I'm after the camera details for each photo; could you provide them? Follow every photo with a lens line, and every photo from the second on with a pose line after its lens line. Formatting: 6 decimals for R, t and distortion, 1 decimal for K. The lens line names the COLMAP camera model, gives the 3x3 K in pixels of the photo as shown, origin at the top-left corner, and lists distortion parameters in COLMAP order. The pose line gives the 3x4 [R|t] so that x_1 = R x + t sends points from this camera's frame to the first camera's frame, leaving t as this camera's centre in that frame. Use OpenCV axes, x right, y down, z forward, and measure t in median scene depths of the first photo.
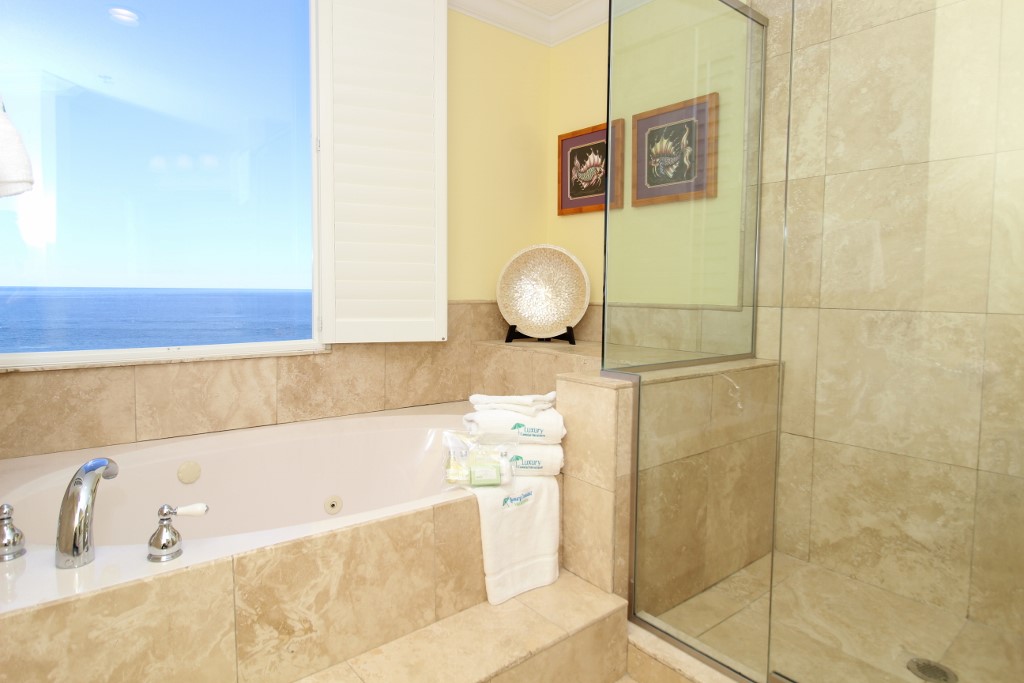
lens RADIAL K [[585.0, 0, 511.4], [0, 585.0, 320.1], [0, 0, 1]] dist [-0.006828, -0.003186]
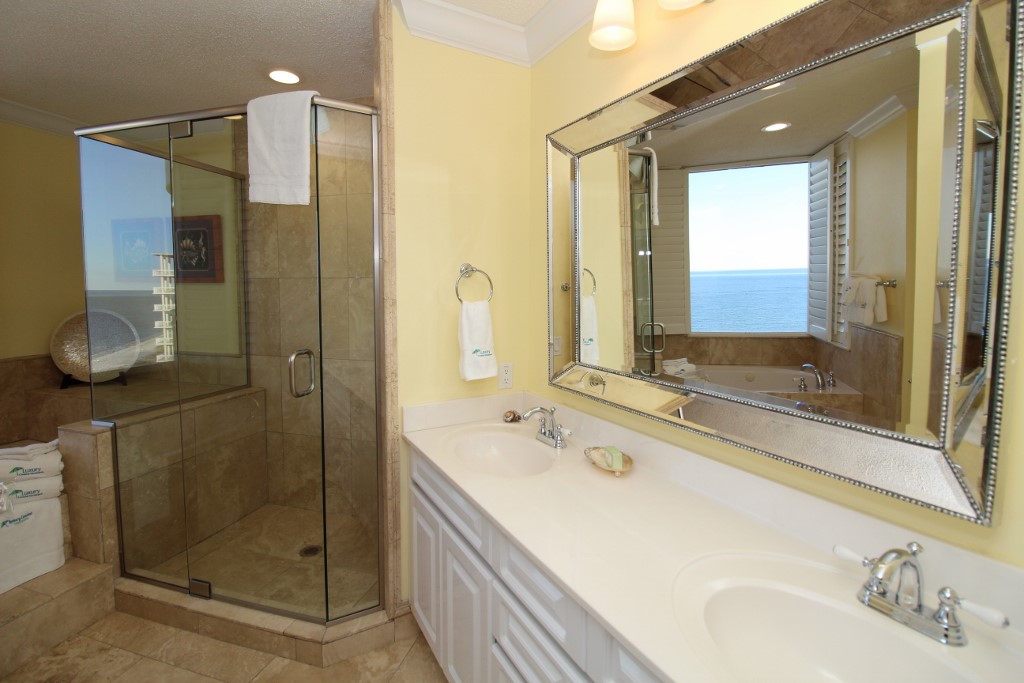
lens RADIAL K [[472.2, 0, 510.7], [0, 472.2, 323.0], [0, 0, 1]] dist [-0.000451, -0.012014]
pose [[0.819415, -0.048814, 0.571119, 0.308432], [0.038476, 0.998804, 0.030165, -0.136916], [-0.571908, -0.002744, 0.820313, -0.517915]]
